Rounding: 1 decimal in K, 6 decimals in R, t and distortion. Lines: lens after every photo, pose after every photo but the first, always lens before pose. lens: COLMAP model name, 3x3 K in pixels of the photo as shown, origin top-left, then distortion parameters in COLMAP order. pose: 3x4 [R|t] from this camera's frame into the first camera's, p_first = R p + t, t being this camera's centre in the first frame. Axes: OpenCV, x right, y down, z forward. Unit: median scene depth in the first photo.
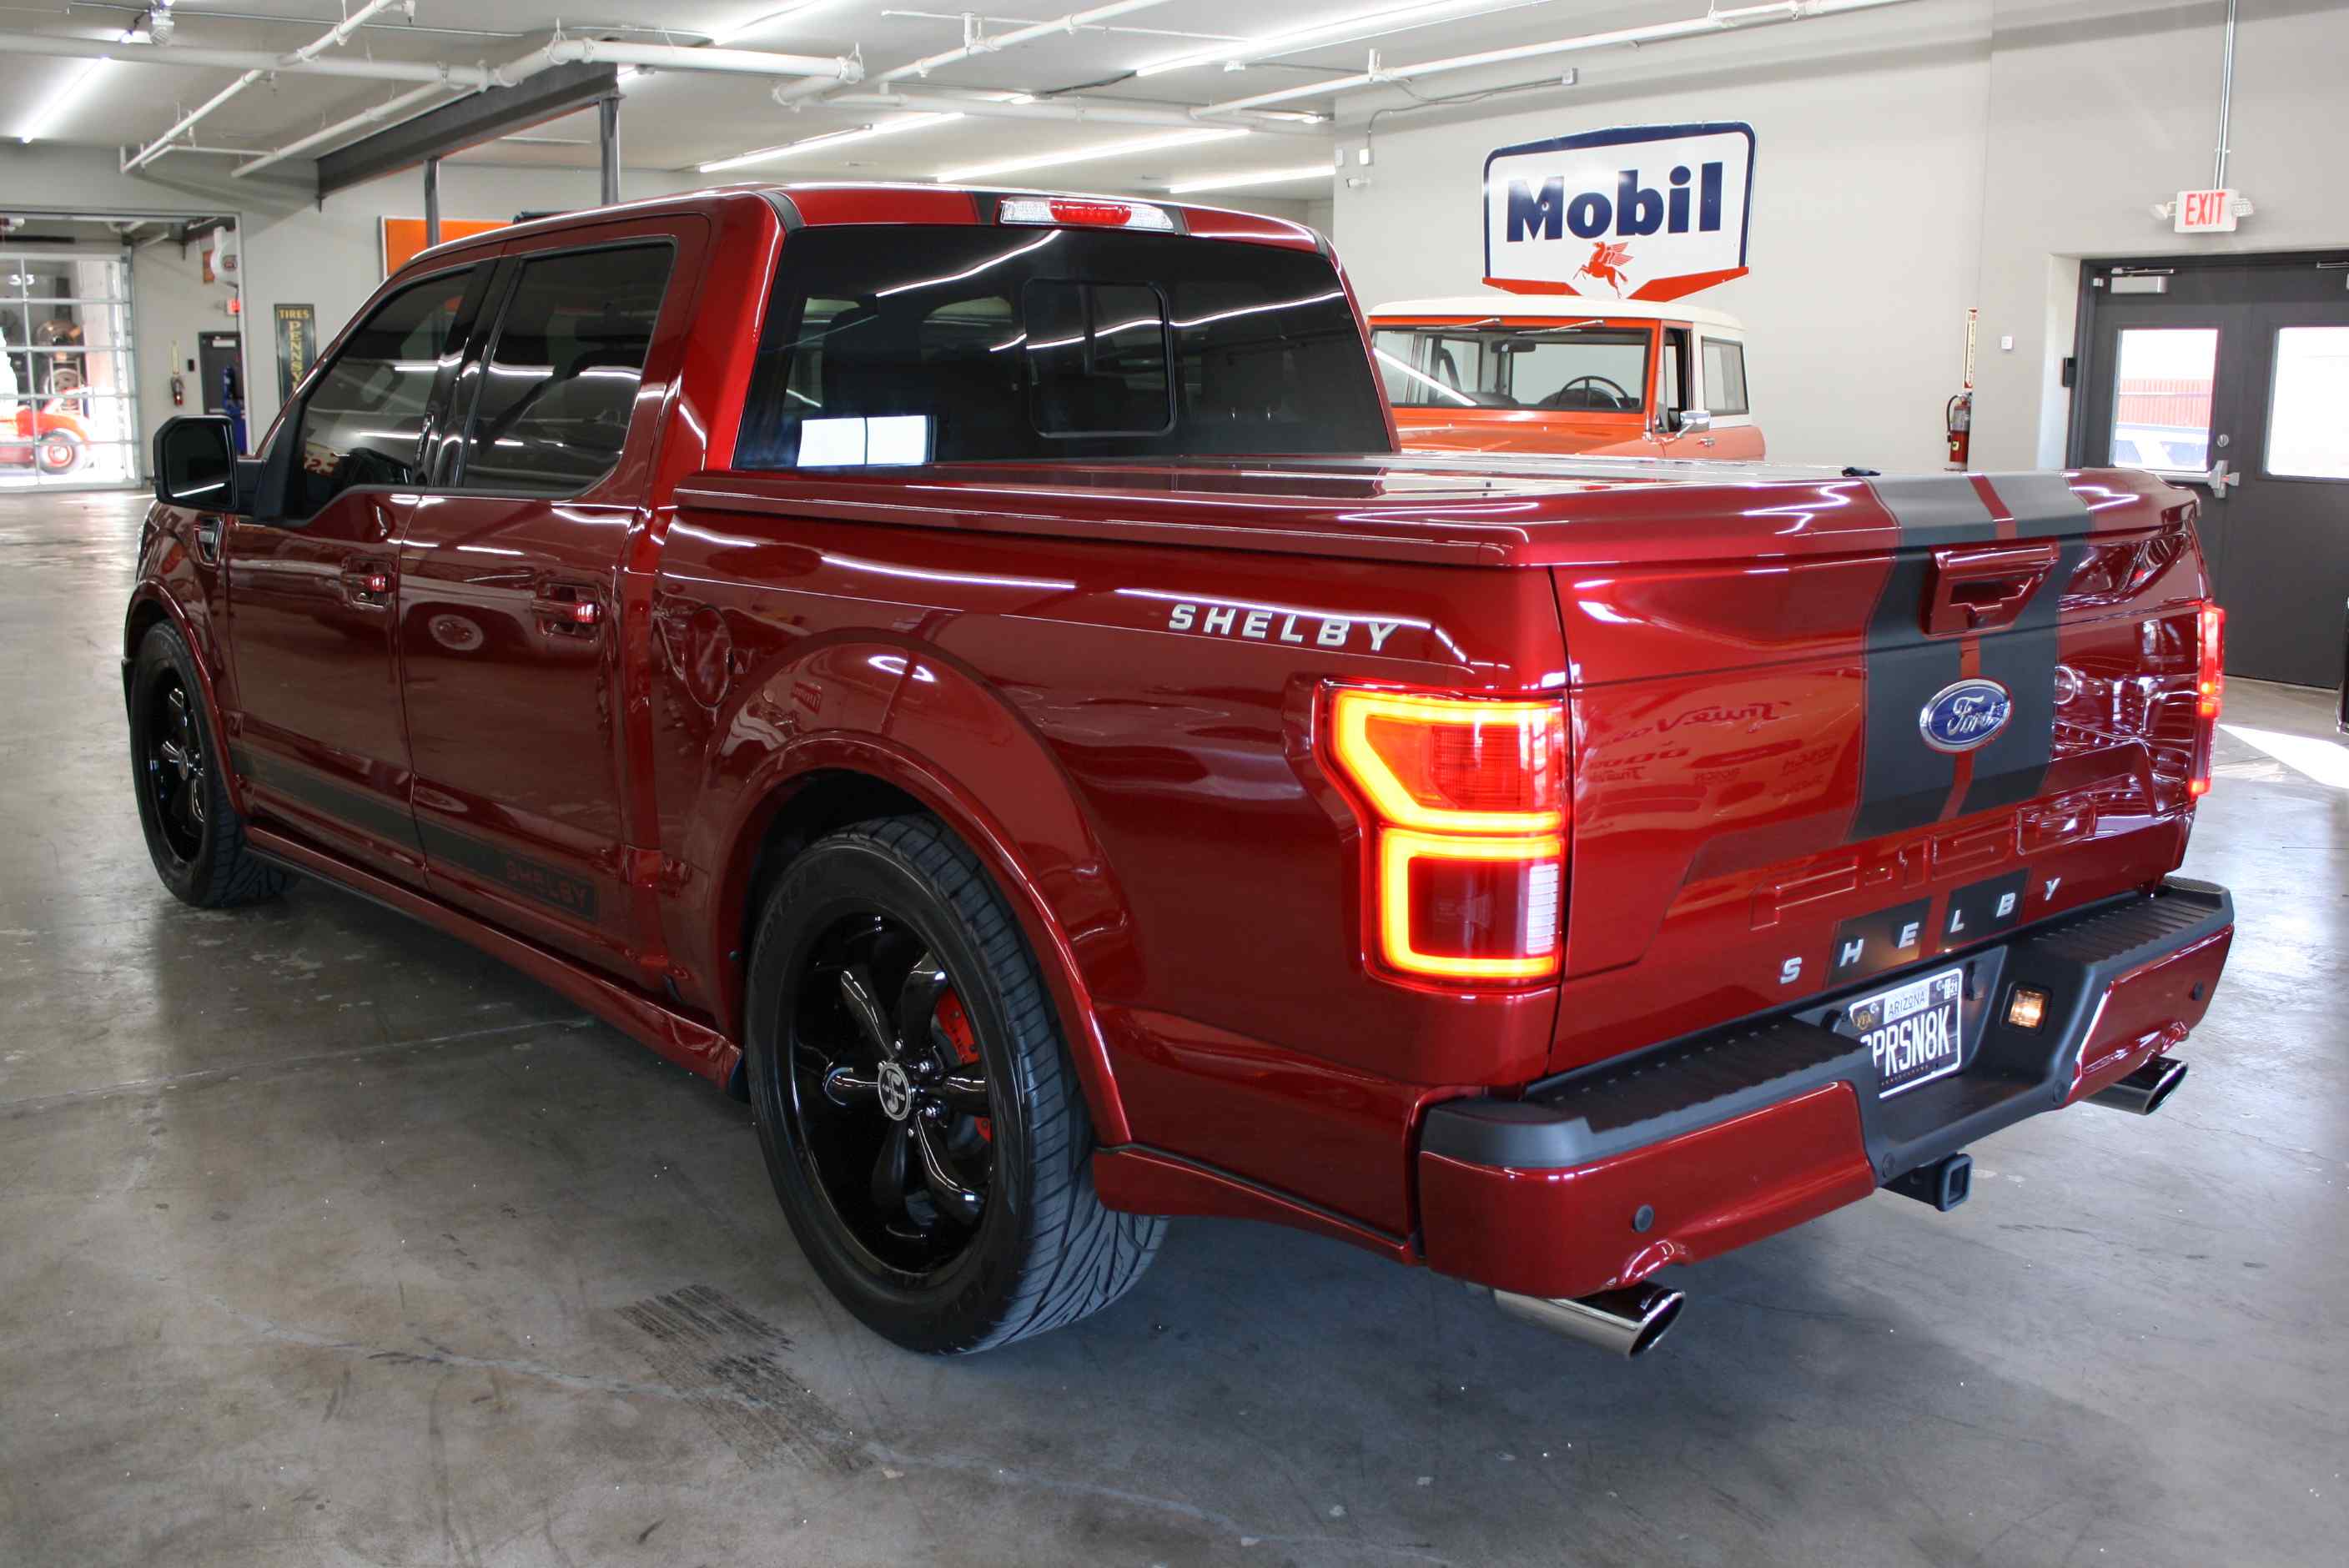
lens RADIAL K [[2210.6, 0, 1174.5], [0, 2210.6, 784.0], [0, 0, 1]] dist [-0.145686, 0.143385]
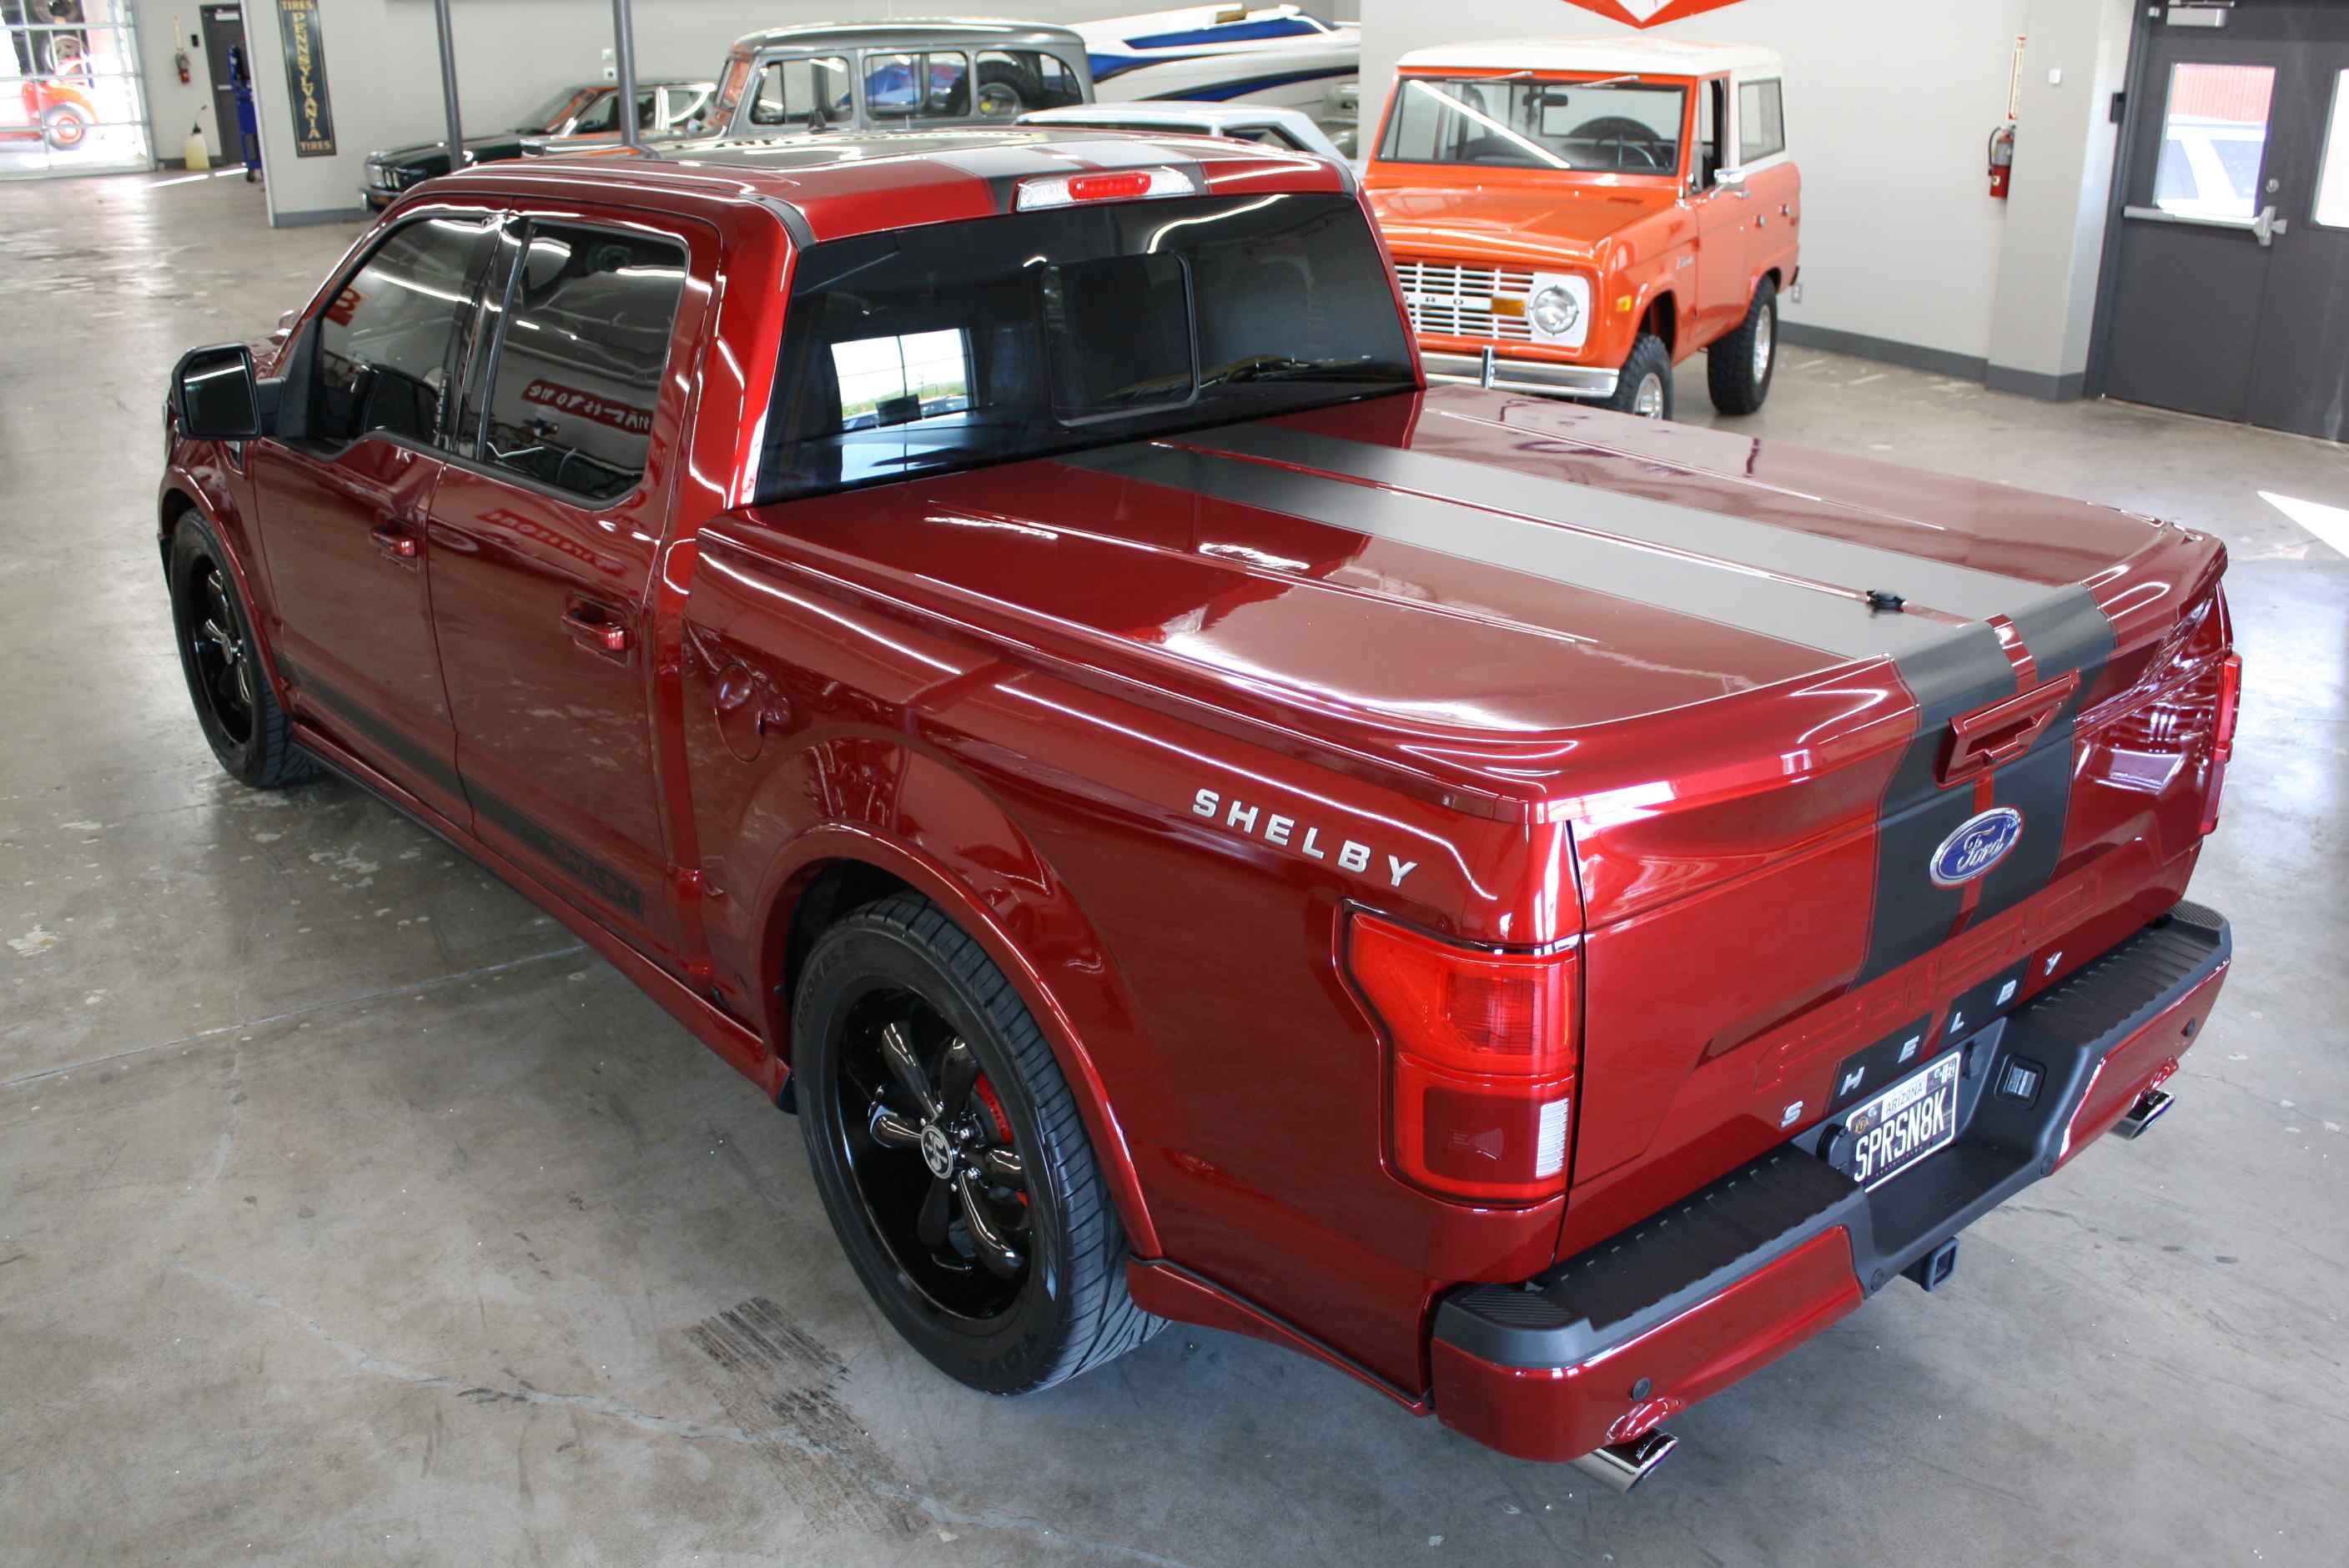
lens RADIAL K [[2181.5, 0, 1180.7], [0, 2181.5, 789.3], [0, 0, 1]] dist [-0.154914, 0.153018]
pose [[0.999882, -0.008864, -0.012544, 0.003644], [0.010959, 0.983928, 0.178228, -0.214190], [0.010762, -0.178344, 0.983909, 0.011606]]
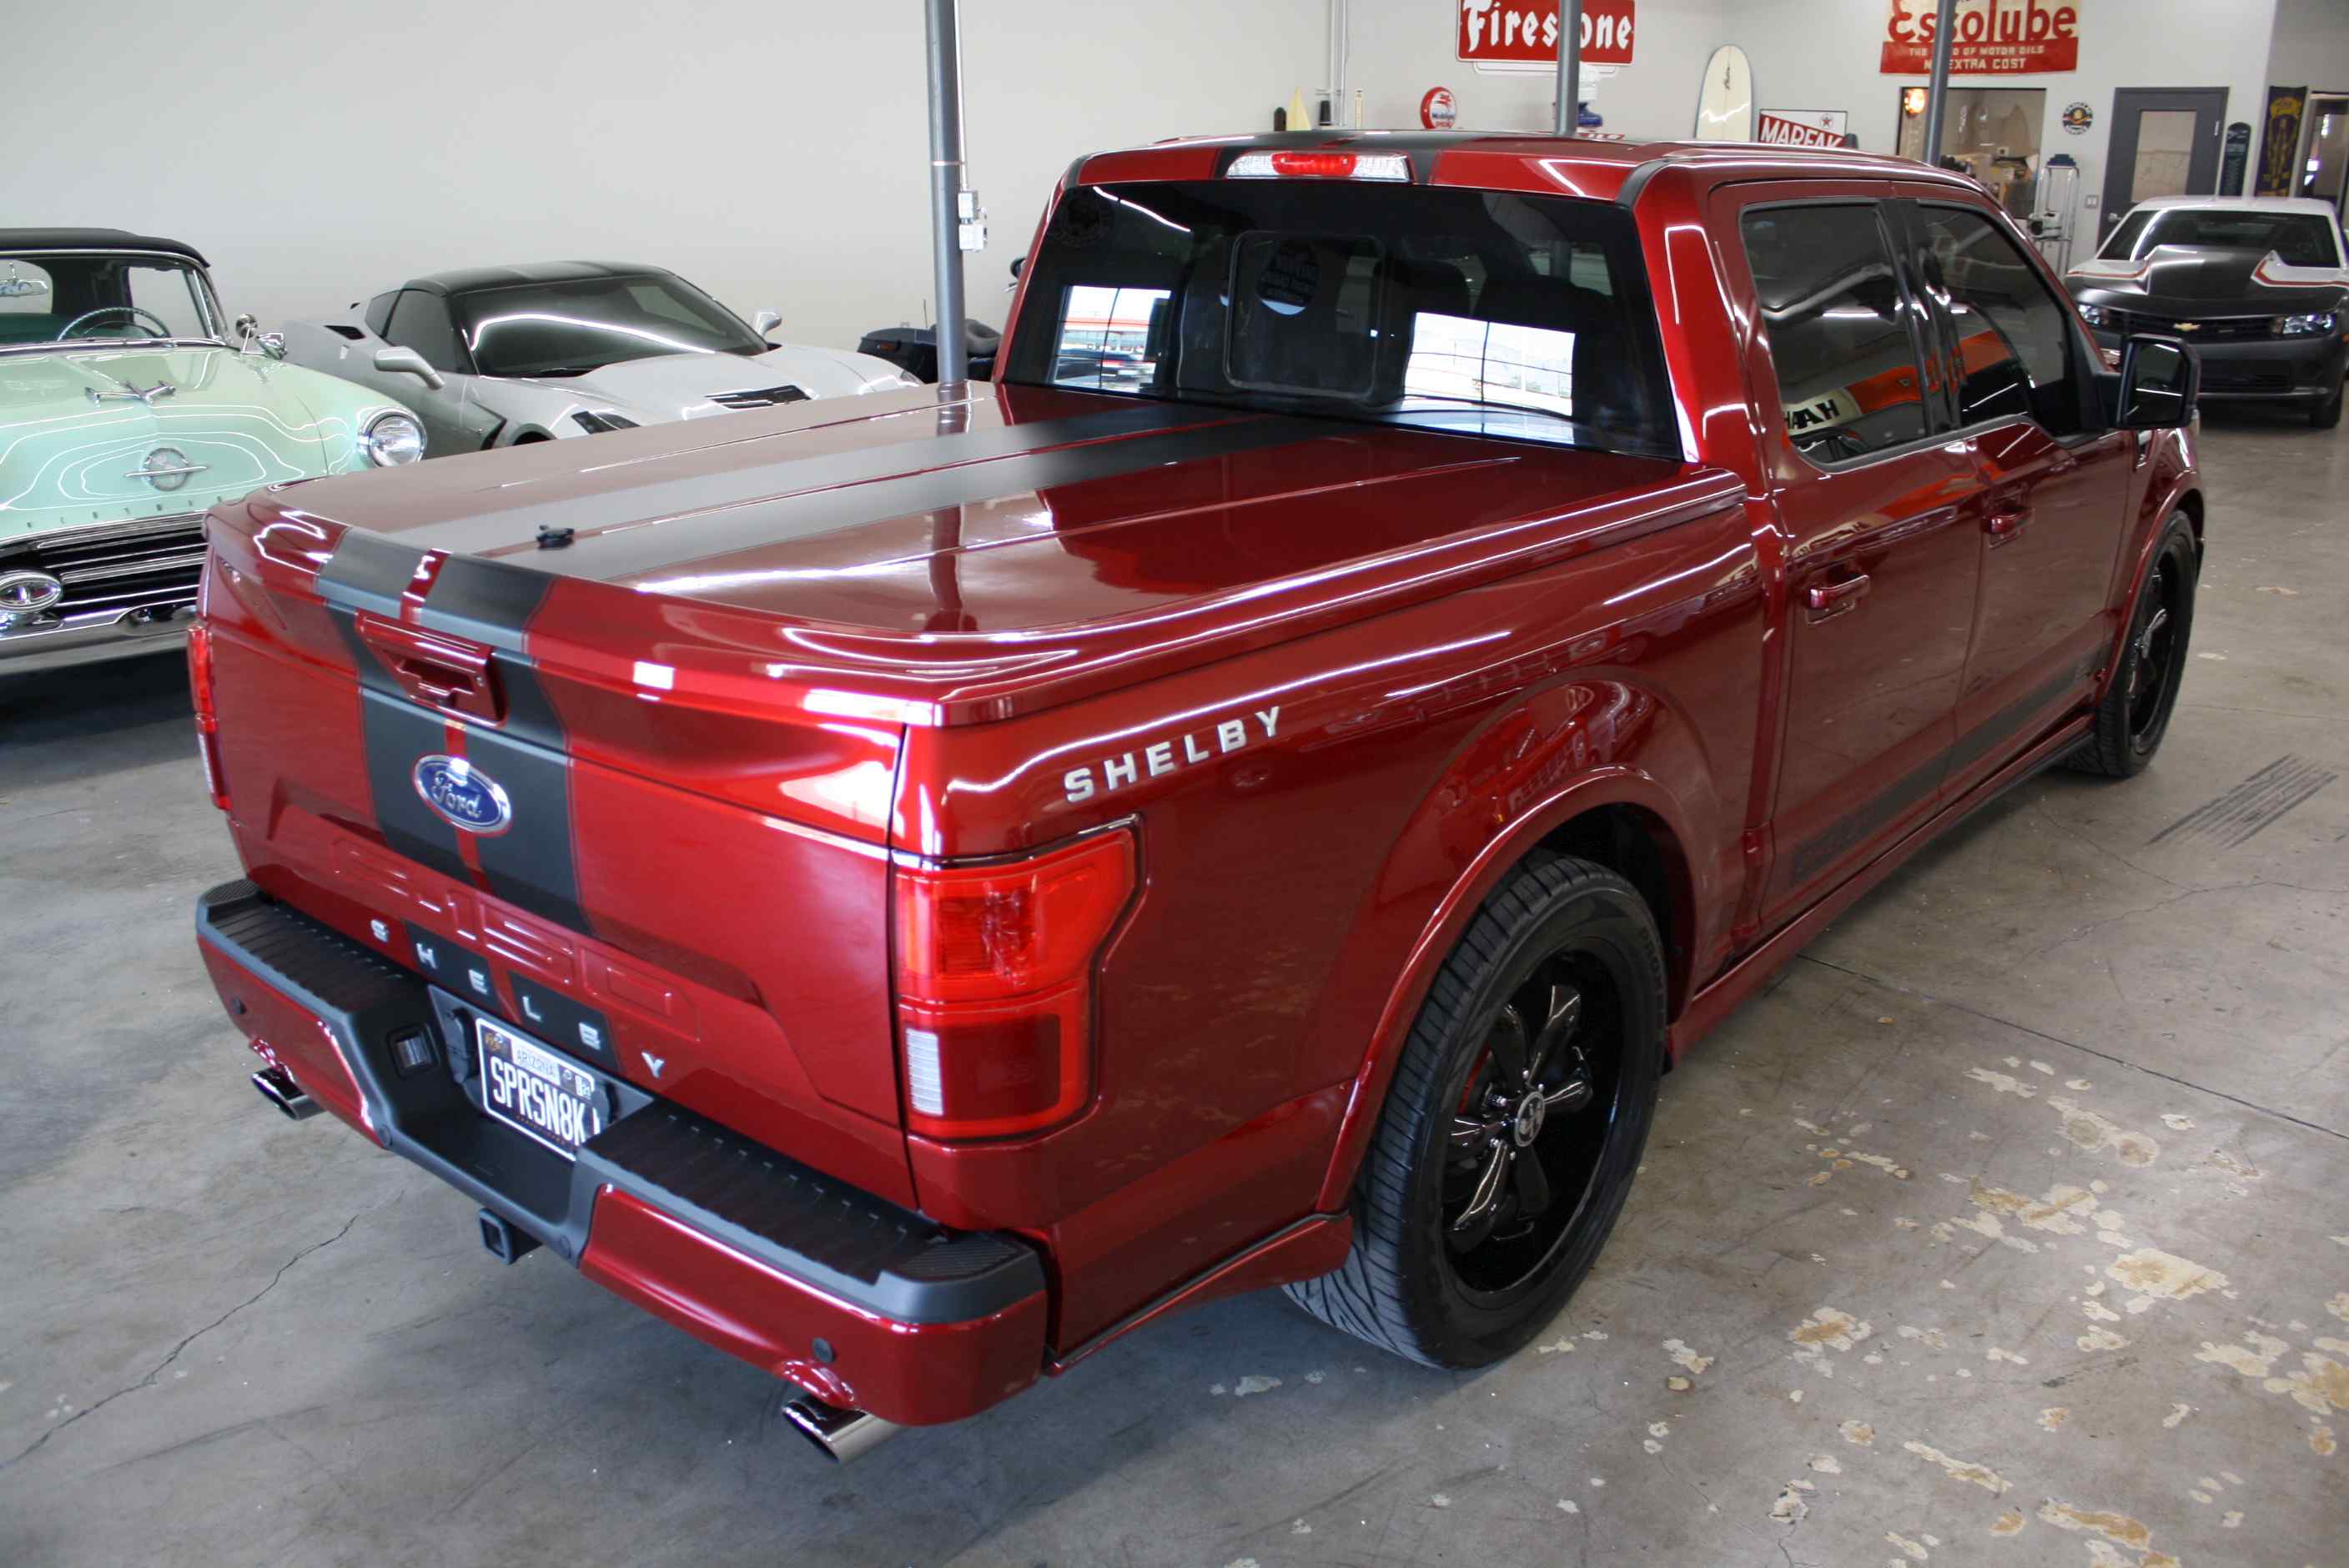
lens RADIAL K [[2005.9, 0, 1197.5], [0, 2005.9, 792.9], [0, 0, 1]] dist [-0.154635, 0.133442]
pose [[0.169758, 0.317812, -0.932833, 1.106470], [-0.177566, 0.940944, 0.288262, -0.307281], [0.969357, 0.116705, 0.216165, 1.004321]]
